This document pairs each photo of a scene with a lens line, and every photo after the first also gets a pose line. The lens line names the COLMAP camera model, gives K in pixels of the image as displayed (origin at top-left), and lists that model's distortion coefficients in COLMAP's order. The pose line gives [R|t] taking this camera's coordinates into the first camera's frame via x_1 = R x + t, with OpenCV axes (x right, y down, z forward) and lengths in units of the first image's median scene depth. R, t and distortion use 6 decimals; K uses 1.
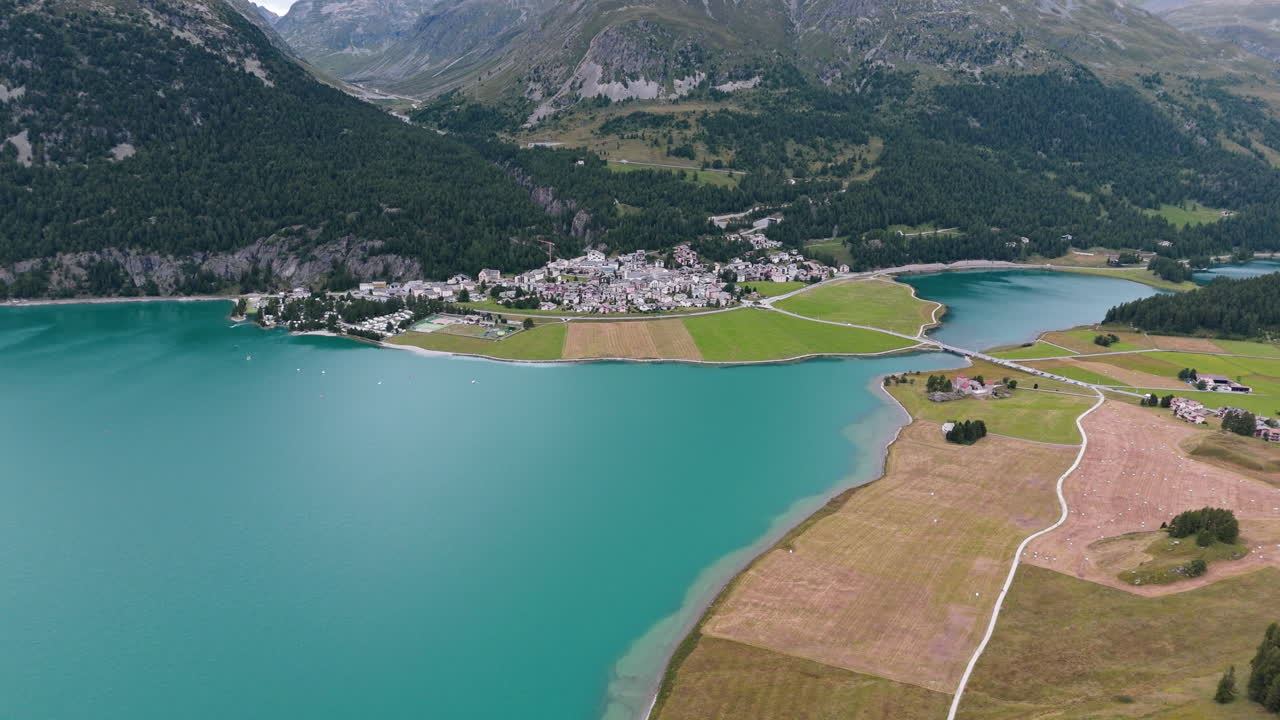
lens RADIAL K [[945.4, 0, 639.9], [0, 945.4, 362.5], [0, 0, 1]] dist [0.034082, -0.028889]
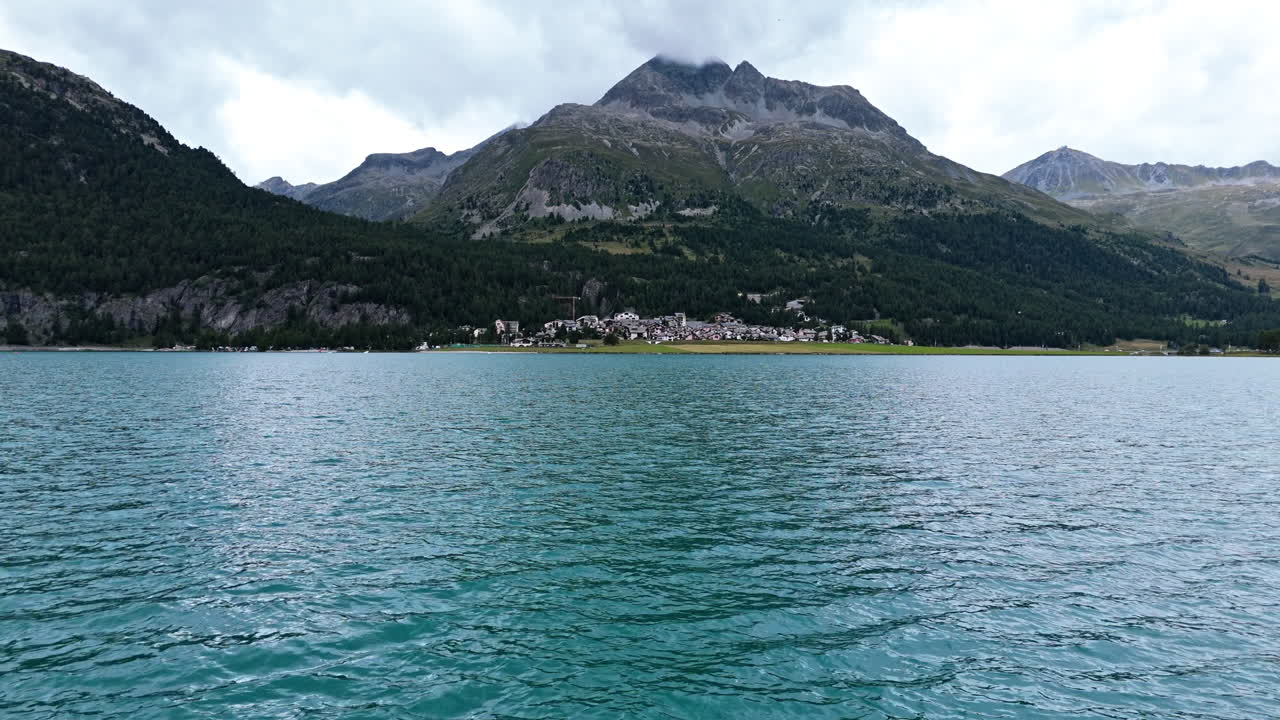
lens RADIAL K [[945.4, 0, 641.0], [0, 945.4, 356.3], [0, 0, 1]] dist [0.034082, -0.028889]
pose [[0.983530, -0.006789, 0.180620, -0.156552], [0.054763, 0.963517, -0.261986, 0.110470], [-0.172252, 0.267562, 0.948019, 0.223827]]
